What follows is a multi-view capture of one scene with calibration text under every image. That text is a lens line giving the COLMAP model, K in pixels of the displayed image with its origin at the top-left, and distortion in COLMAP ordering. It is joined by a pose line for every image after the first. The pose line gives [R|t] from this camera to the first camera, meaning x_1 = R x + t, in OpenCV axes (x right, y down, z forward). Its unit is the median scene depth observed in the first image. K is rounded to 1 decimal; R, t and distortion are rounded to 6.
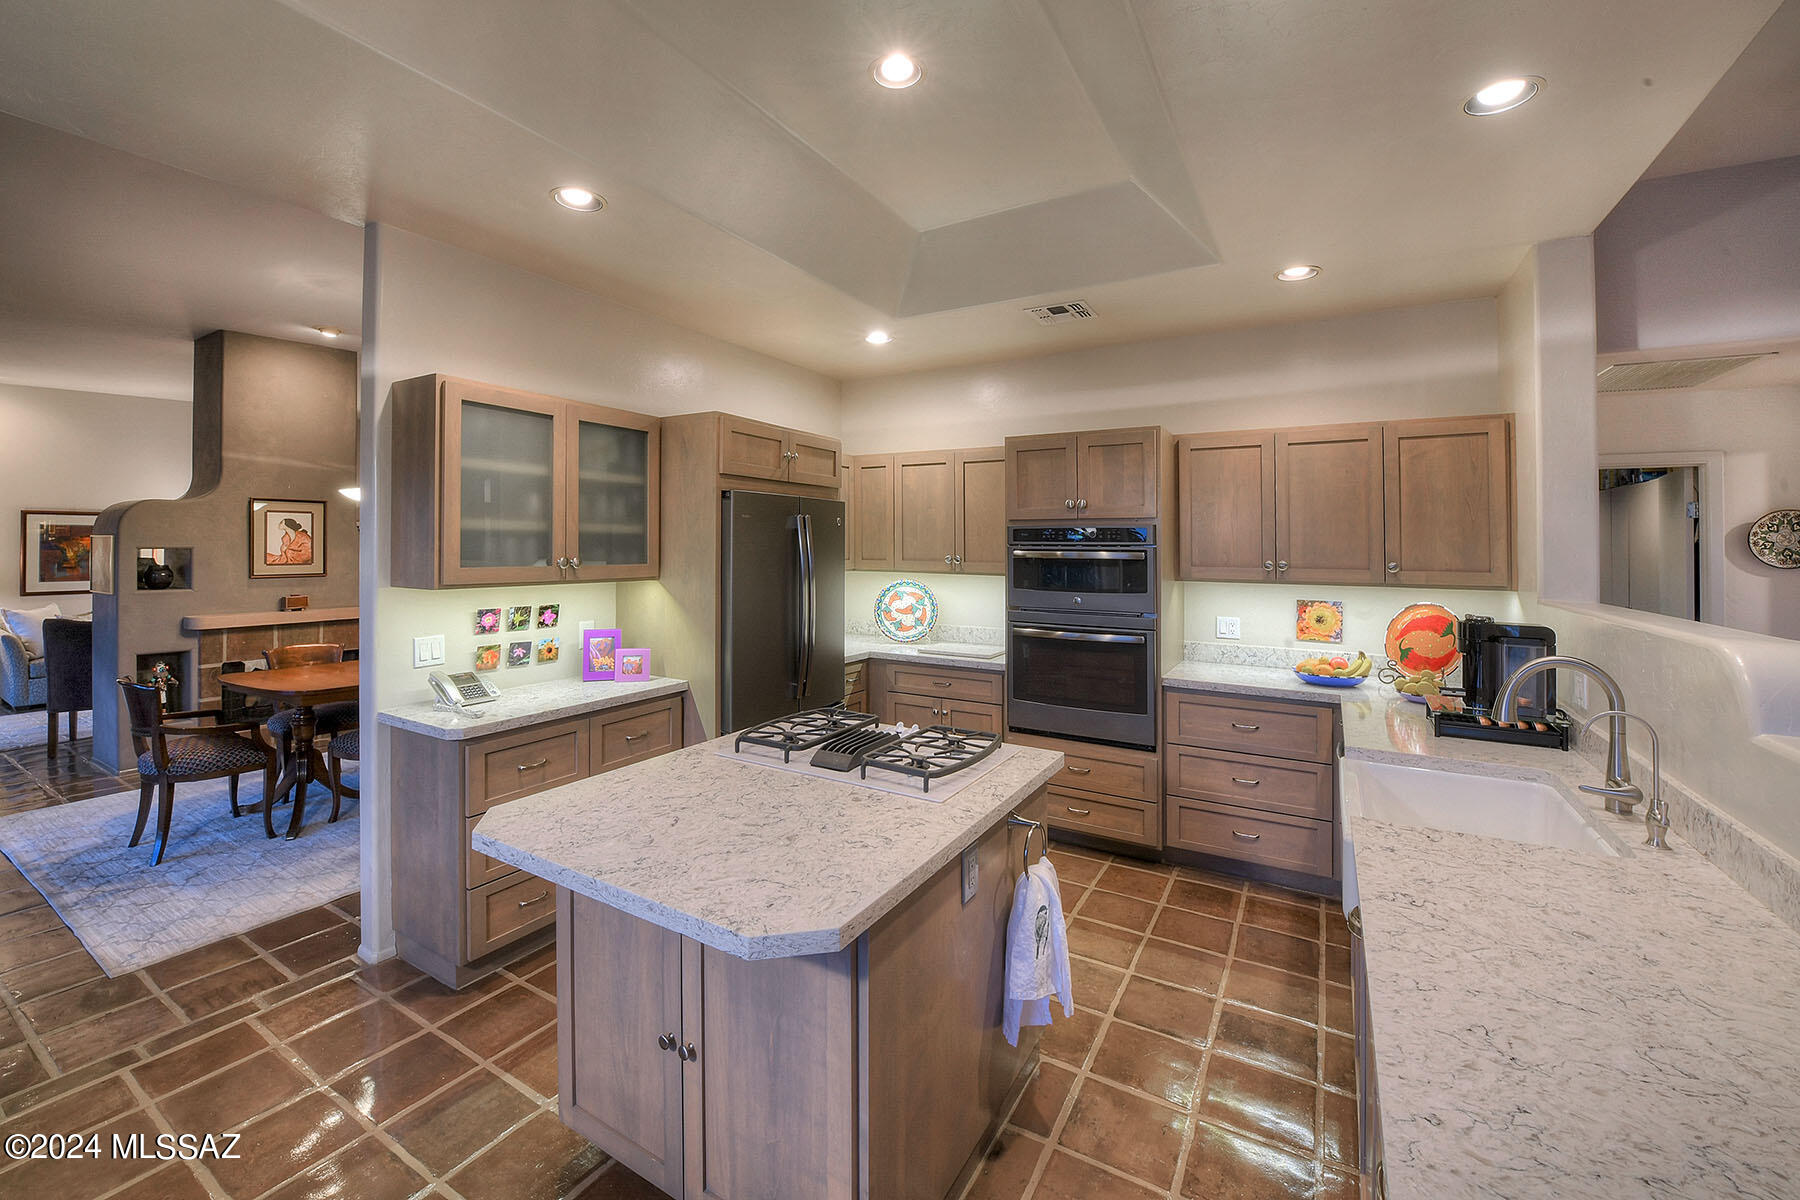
lens RADIAL K [[773.8, 0, 790.7], [0, 773.8, 549.6], [0, 0, 1]] dist [-0.031090, -0.000794]
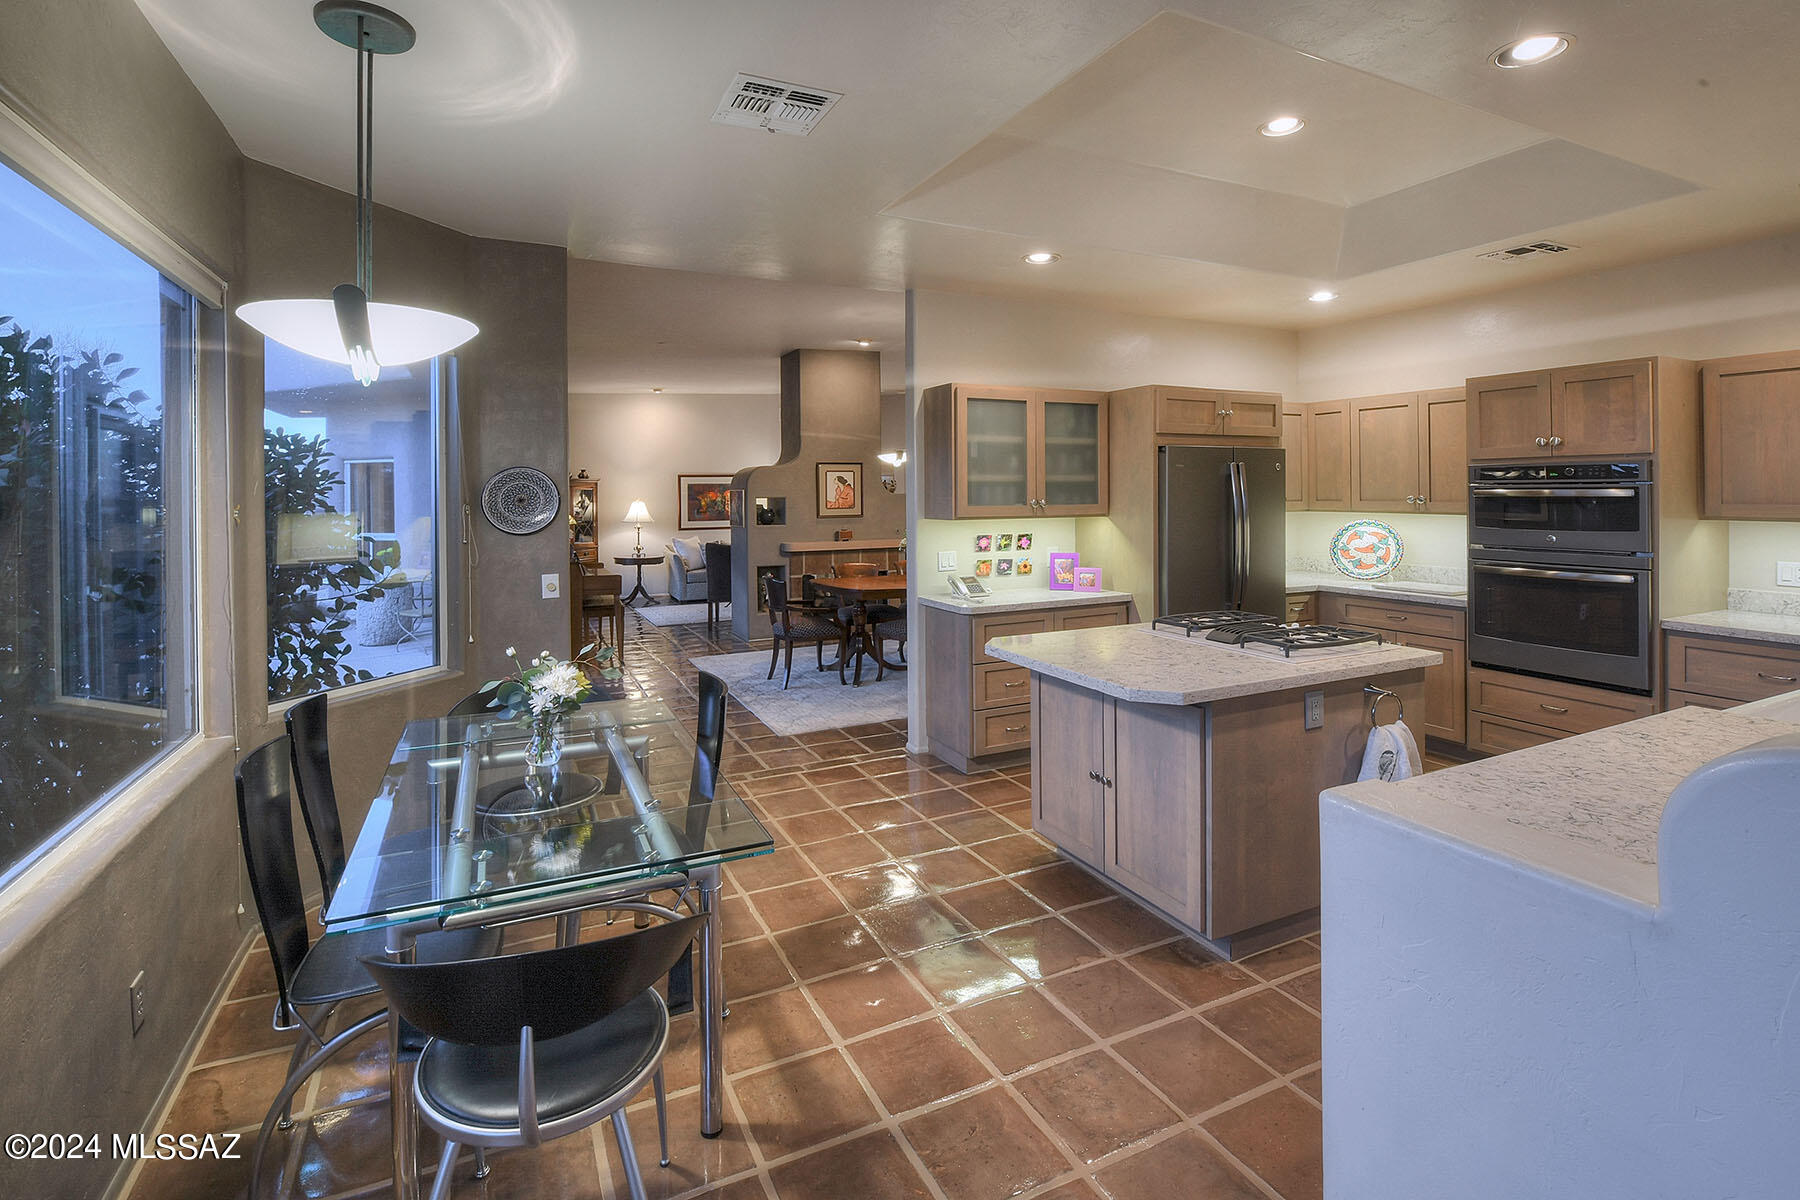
lens RADIAL K [[769.2, 0, 808.2], [0, 769.2, 507.1], [0, 0, 1]] dist [-0.000106, -0.000212]
pose [[0.839033, -0.004773, -0.544059, 0.110888], [0.011287, 0.999899, 0.008634, 0.006434], [0.543963, -0.013385, 0.839002, -0.365298]]
